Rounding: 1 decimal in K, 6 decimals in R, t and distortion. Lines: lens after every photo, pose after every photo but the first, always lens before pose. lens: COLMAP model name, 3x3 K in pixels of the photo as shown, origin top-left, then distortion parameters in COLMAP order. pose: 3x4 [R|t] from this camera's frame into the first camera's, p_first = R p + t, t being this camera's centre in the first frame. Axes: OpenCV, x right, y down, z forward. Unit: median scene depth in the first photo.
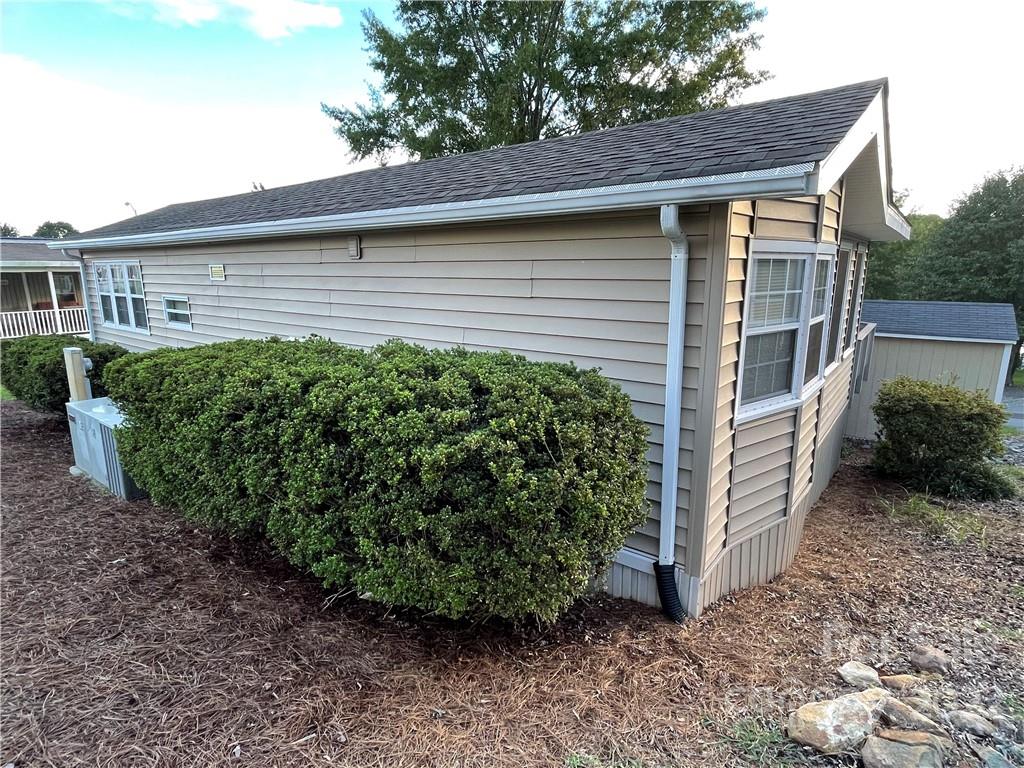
lens RADIAL K [[540.2, 0, 513.7], [0, 540.2, 387.0], [0, 0, 1]] dist [0.001047, 0.004281]
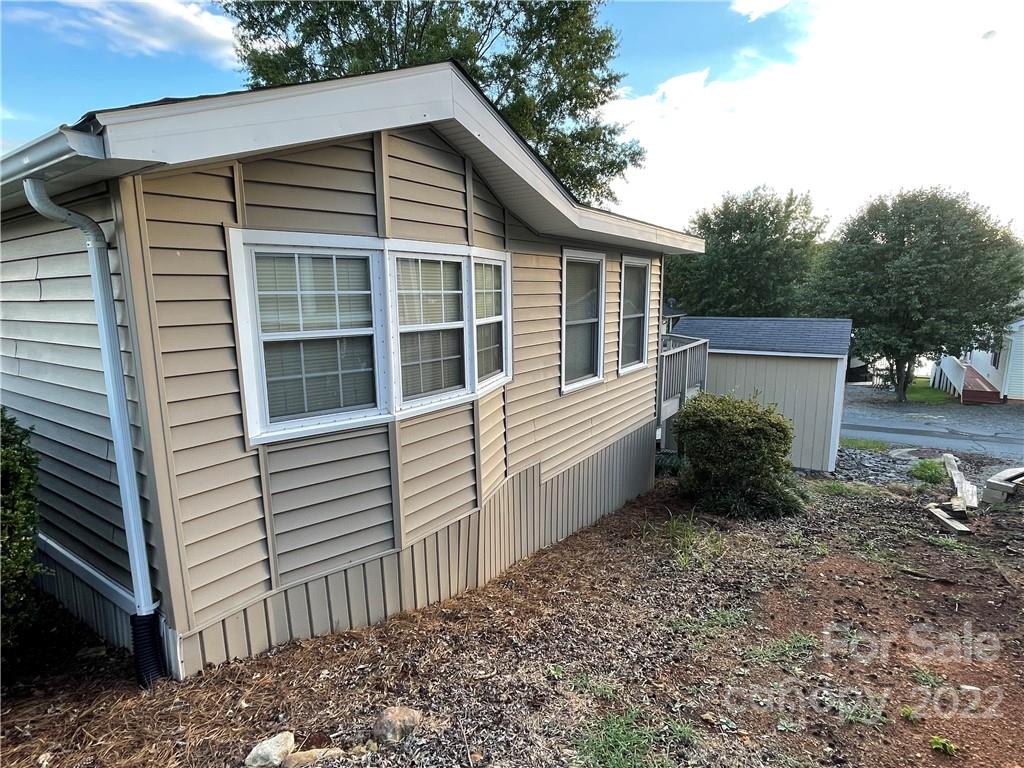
lens RADIAL K [[540.2, 0, 509.7], [0, 540.2, 384.1], [0, 0, 1]] dist [0.001047, 0.004281]
pose [[0.998439, -0.014760, 0.053873, 0.244397], [0.017562, 0.998497, -0.051916, 0.008738], [-0.053025, 0.052781, 0.997197, 0.040171]]
